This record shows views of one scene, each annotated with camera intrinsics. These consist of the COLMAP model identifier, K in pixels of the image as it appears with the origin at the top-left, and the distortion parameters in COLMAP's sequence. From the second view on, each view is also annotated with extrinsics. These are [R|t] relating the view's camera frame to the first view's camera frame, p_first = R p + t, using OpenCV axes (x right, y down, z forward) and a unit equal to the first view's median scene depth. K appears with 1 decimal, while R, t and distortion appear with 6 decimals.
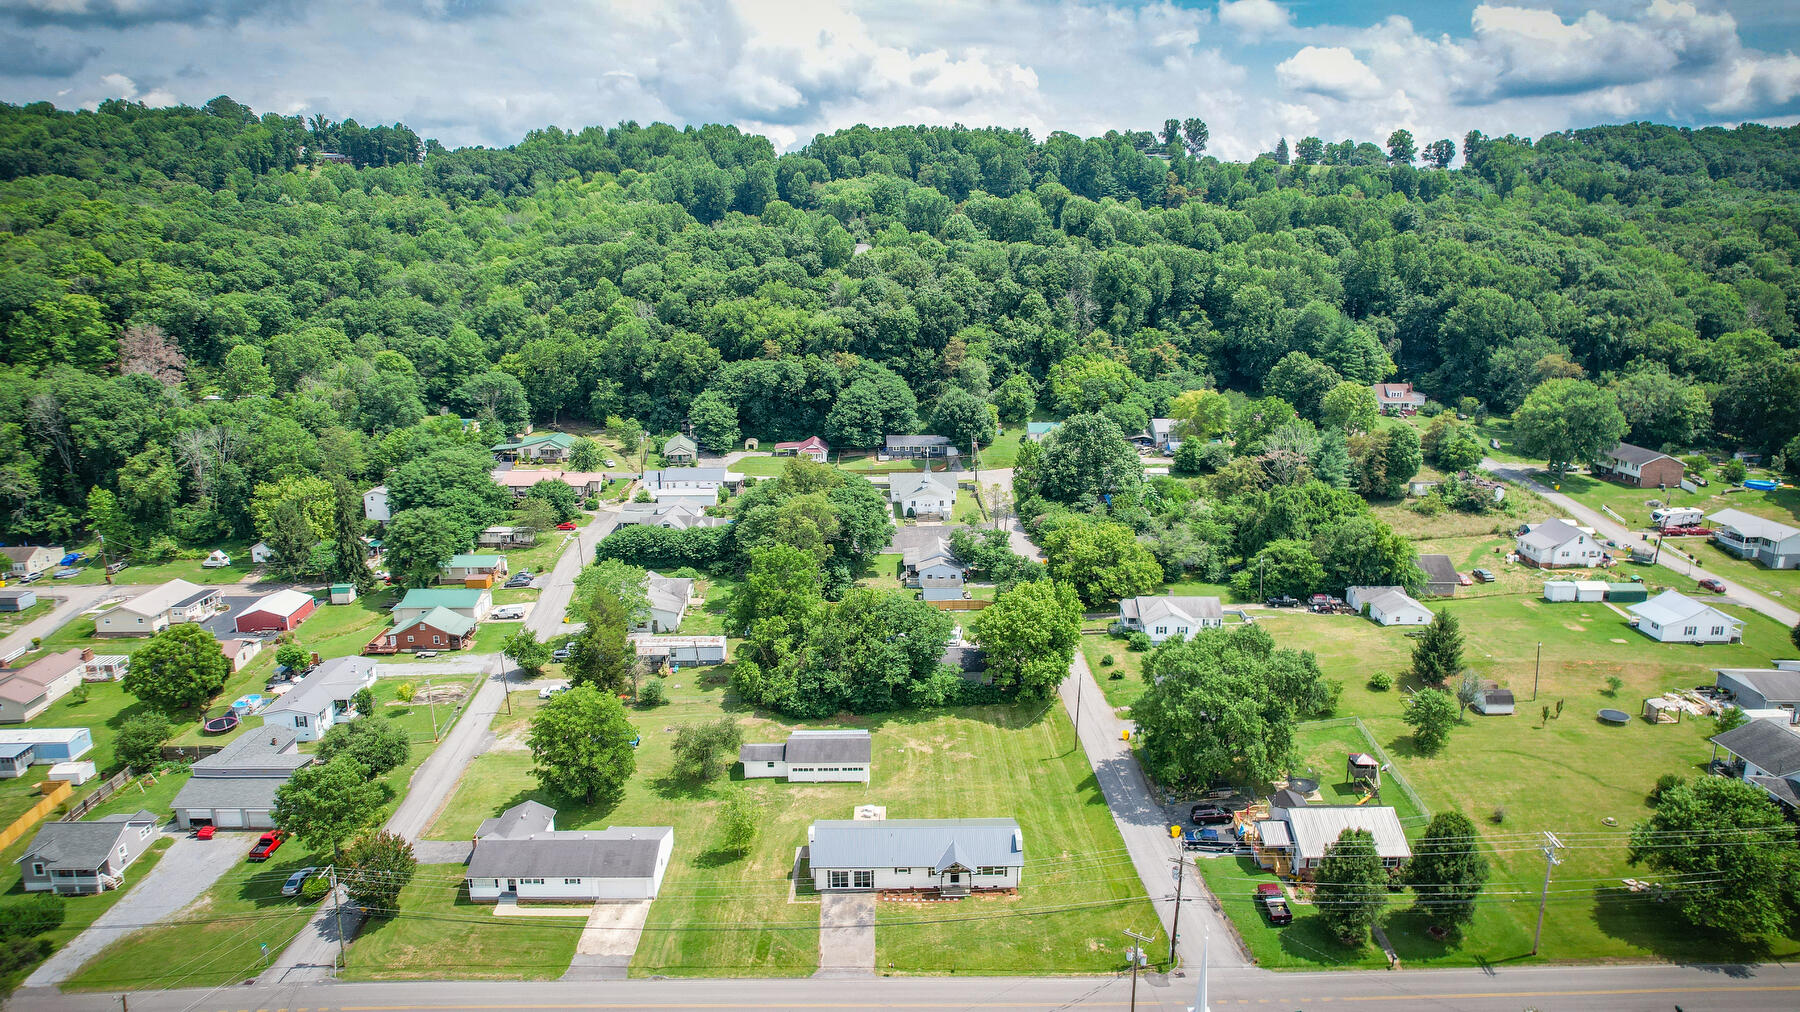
lens RADIAL K [[1148.2, 0, 900.8], [0, 1148.2, 512.6], [0, 0, 1]] dist [-0.074556, 0.068795]
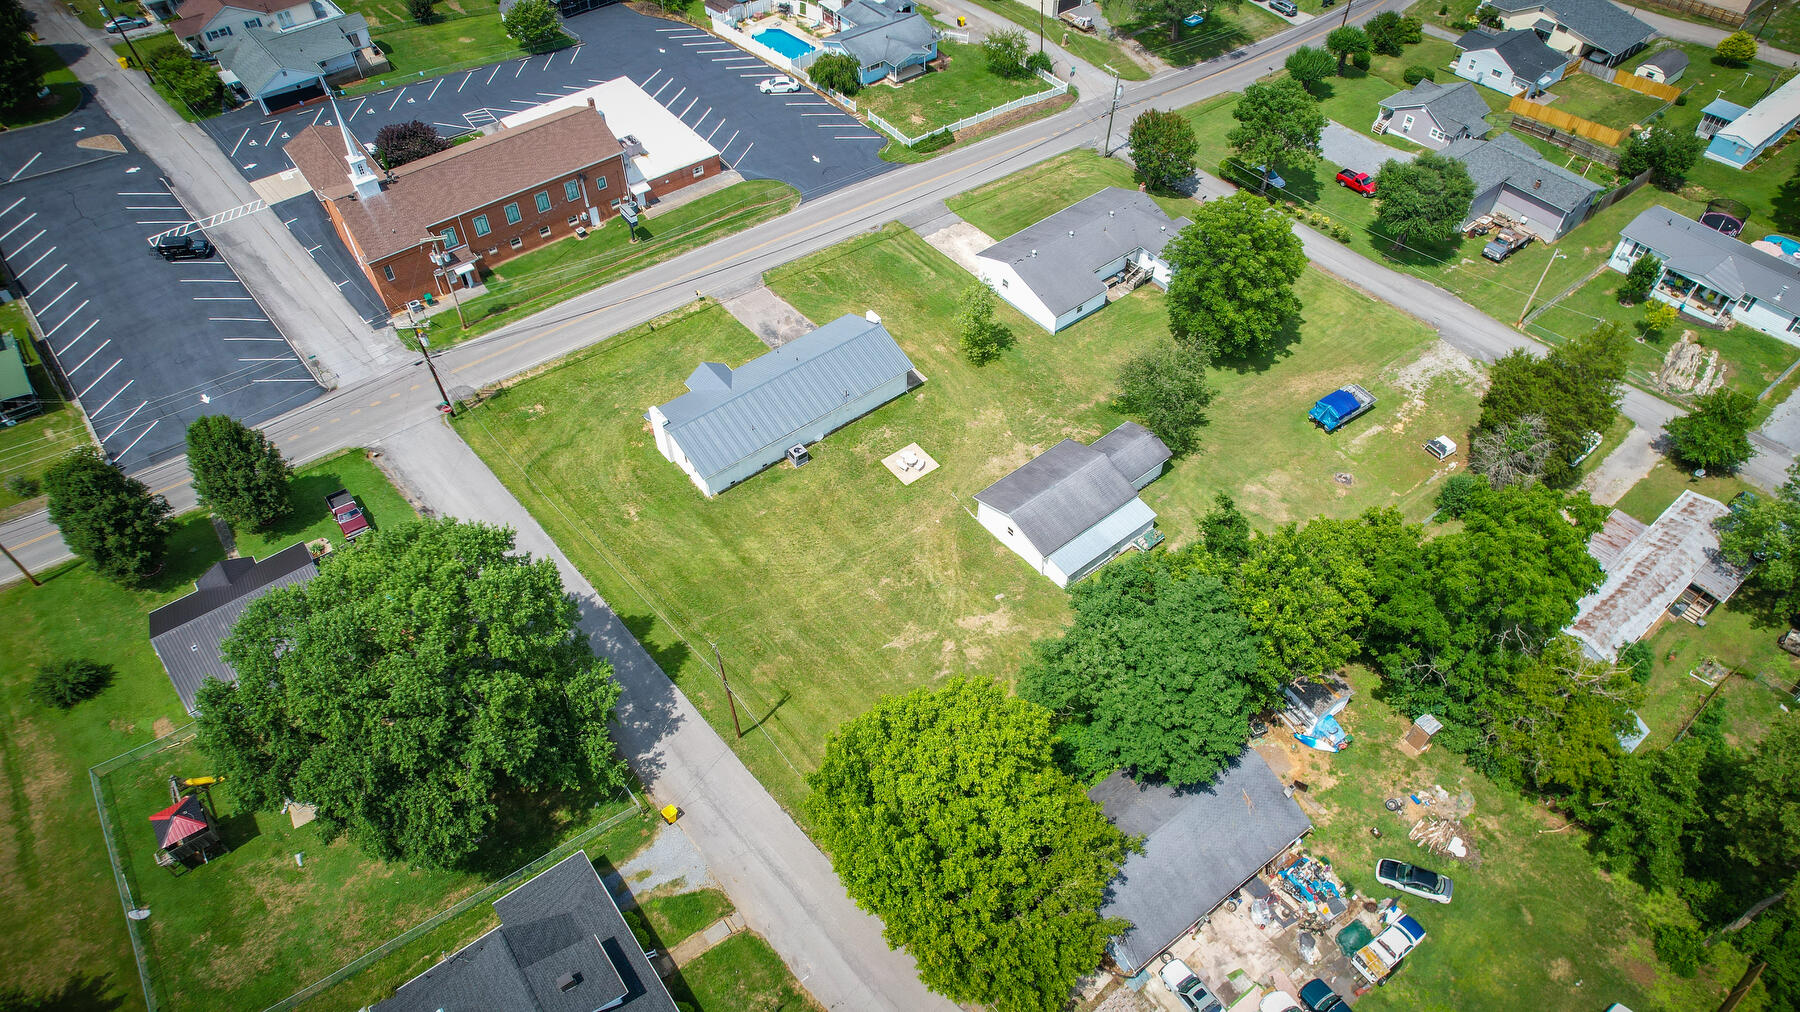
lens RADIAL K [[1148.2, 0, 900.8], [0, 1148.2, 512.6], [0, 0, 1]] dist [-0.074556, 0.068795]
pose [[-0.790705, 0.460083, -0.403868, 0.219691], [-0.142338, 0.503461, 0.852213, -0.261841], [0.595420, 0.731335, -0.332601, 0.965509]]
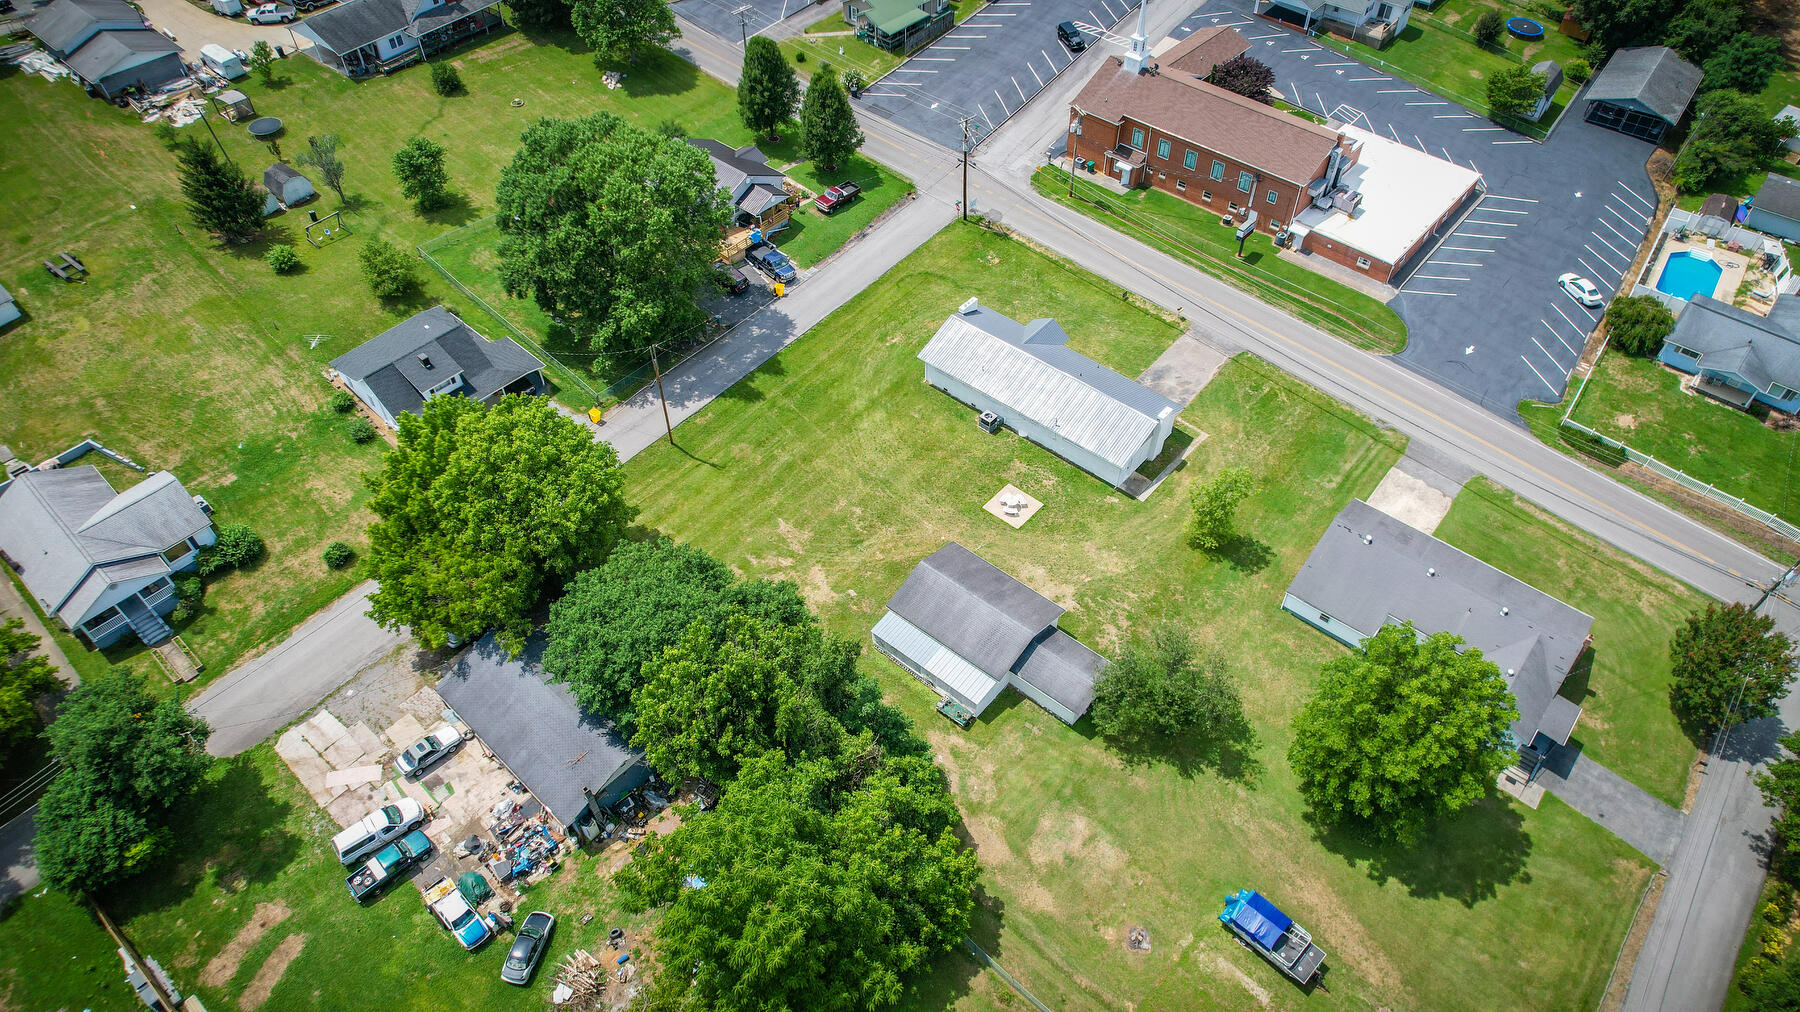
lens RADIAL K [[1148.2, 0, 900.8], [0, 1148.2, 512.6], [0, 0, 1]] dist [-0.074556, 0.068795]
pose [[-0.753431, -0.484824, 0.444171, -0.224212], [0.166245, 0.513111, 0.842069, -0.264379], [-0.636164, 0.708282, -0.305995, 0.967903]]
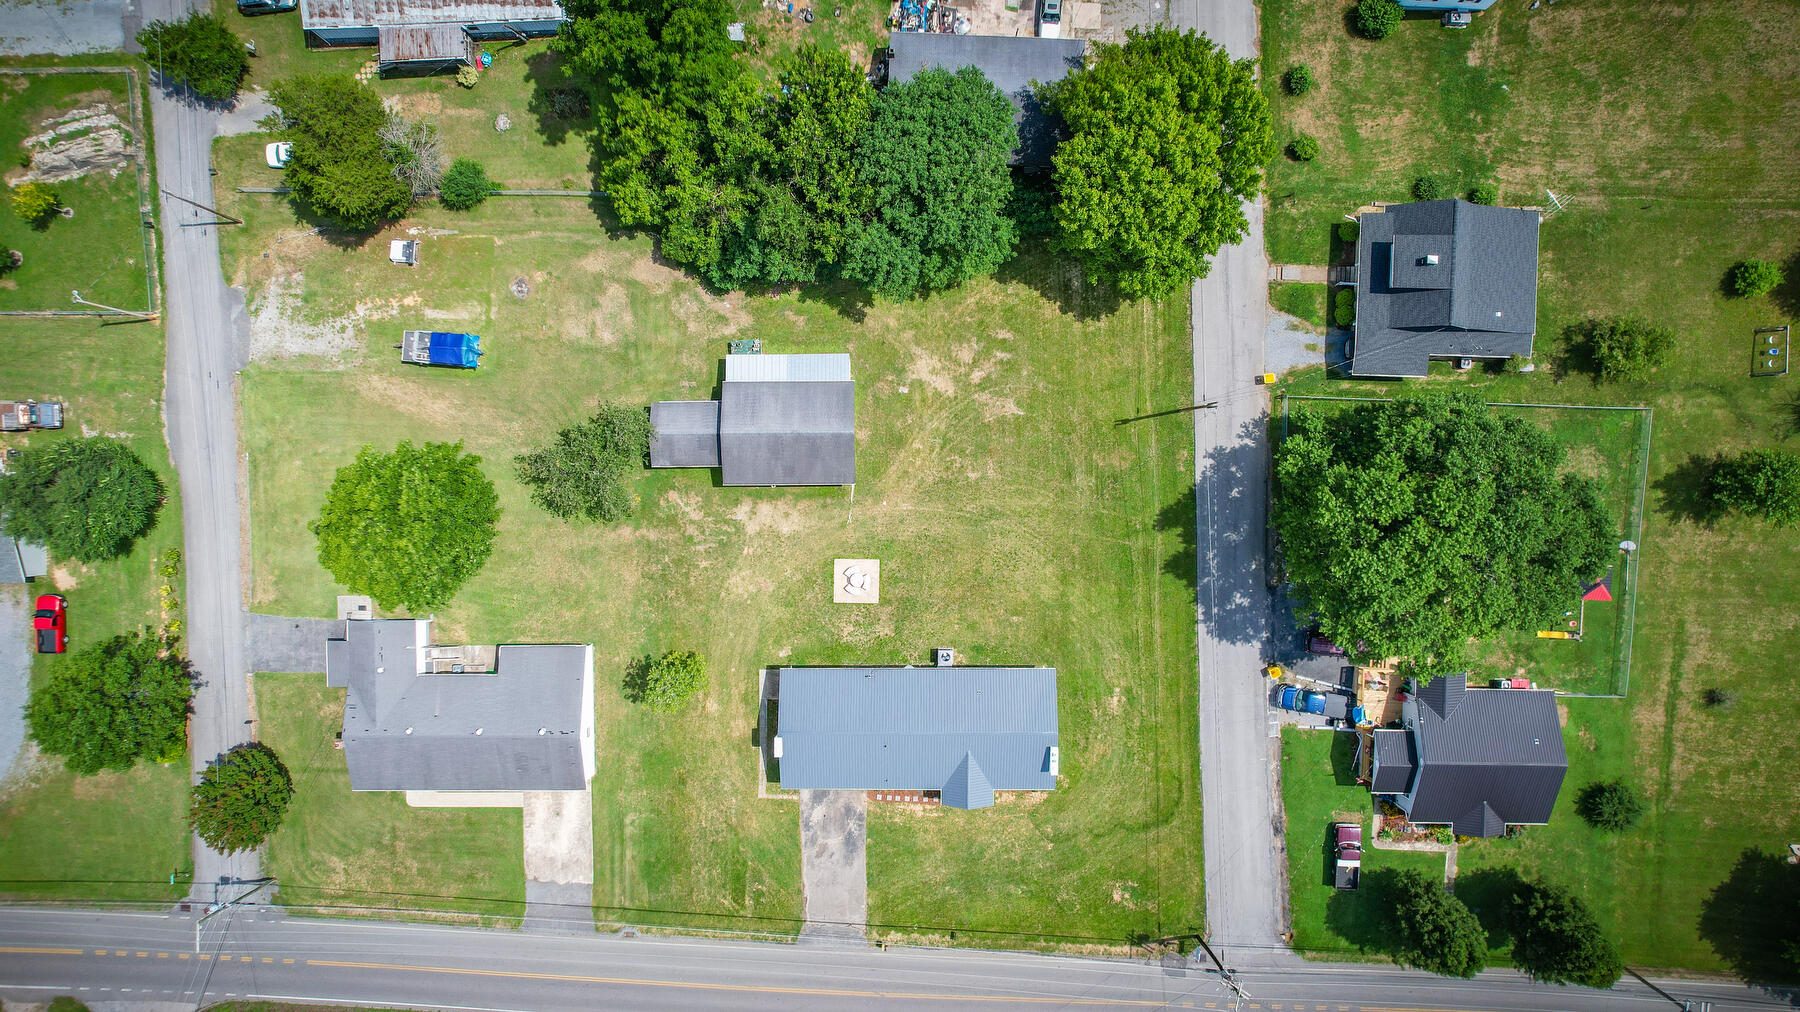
lens RADIAL K [[1148.2, 0, 900.8], [0, 1148.2, 512.6], [0, 0, 1]] dist [-0.074556, 0.068795]
pose [[0.999899, 0.014142, -0.001703, 0.000626], [-0.001451, 0.220062, 0.975485, -0.331940], [0.014170, -0.975383, 0.220061, 0.677793]]
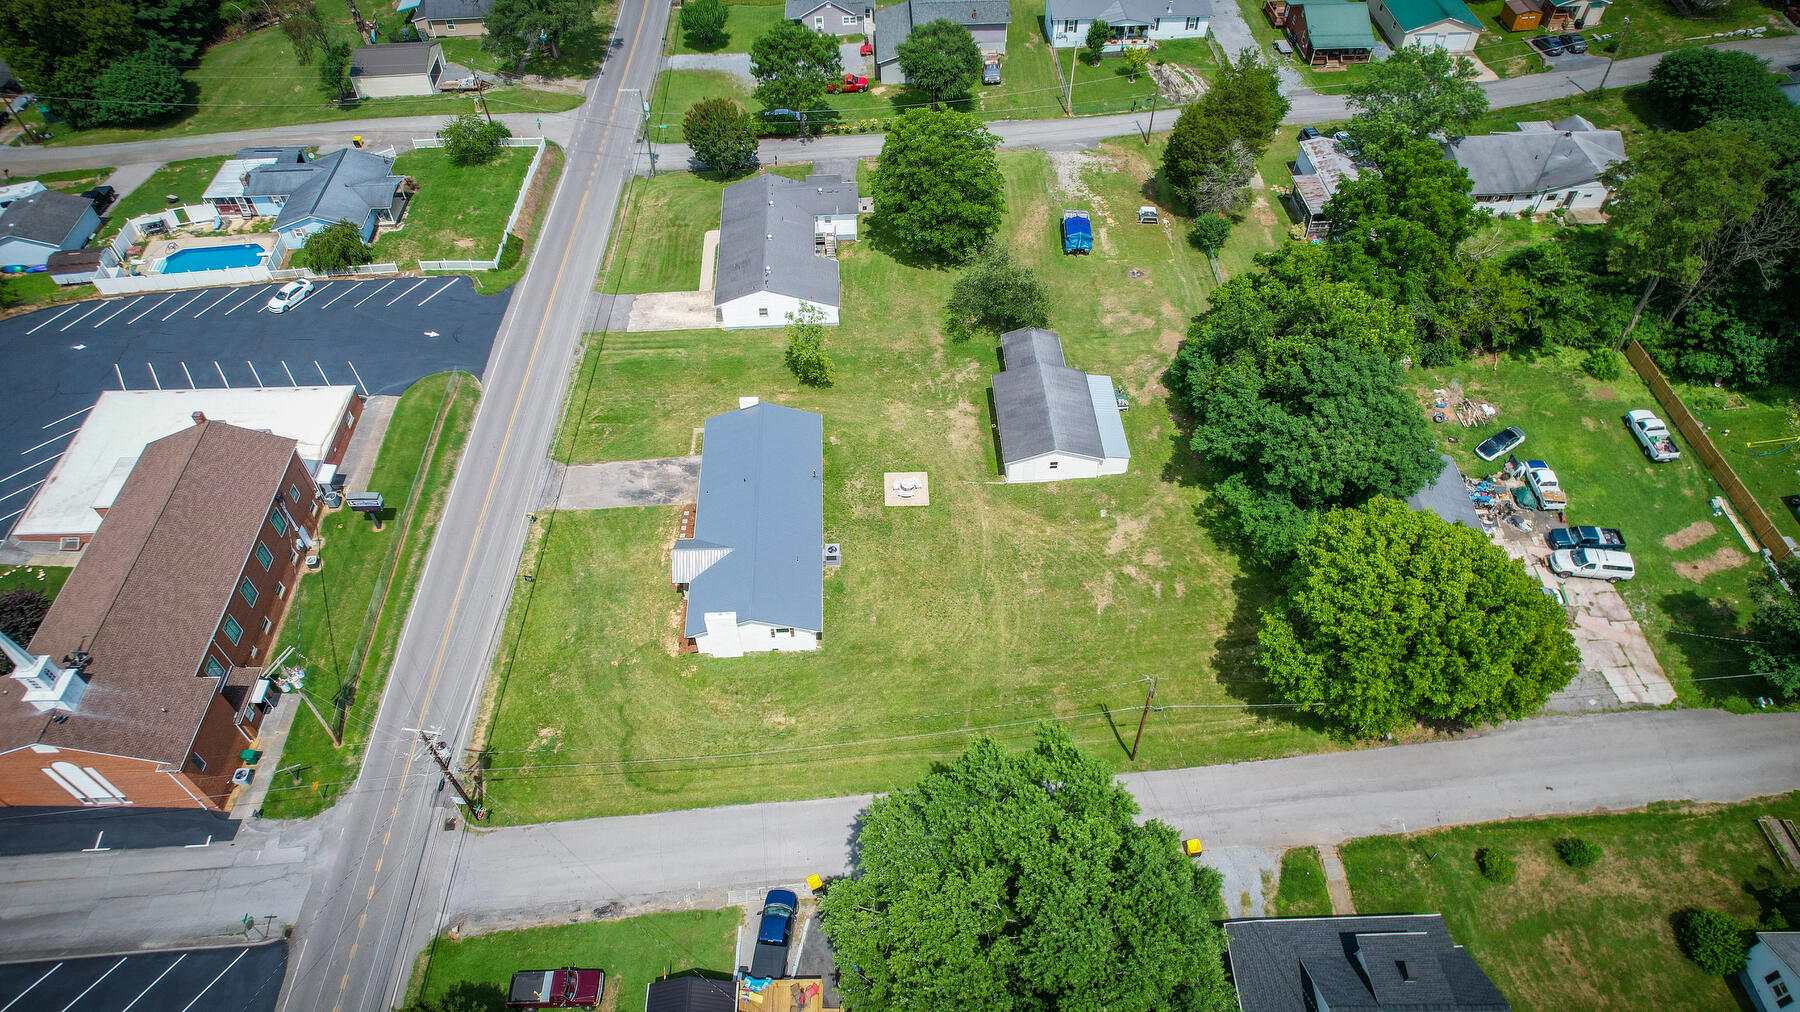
lens RADIAL K [[1148.2, 0, 900.8], [0, 1148.2, 512.6], [0, 0, 1]] dist [-0.074556, 0.068795]
pose [[0.030988, 0.757388, -0.652229, 0.340283], [-0.233840, 0.639927, 0.731992, -0.186166], [0.971781, 0.129835, 0.196938, 0.657284]]
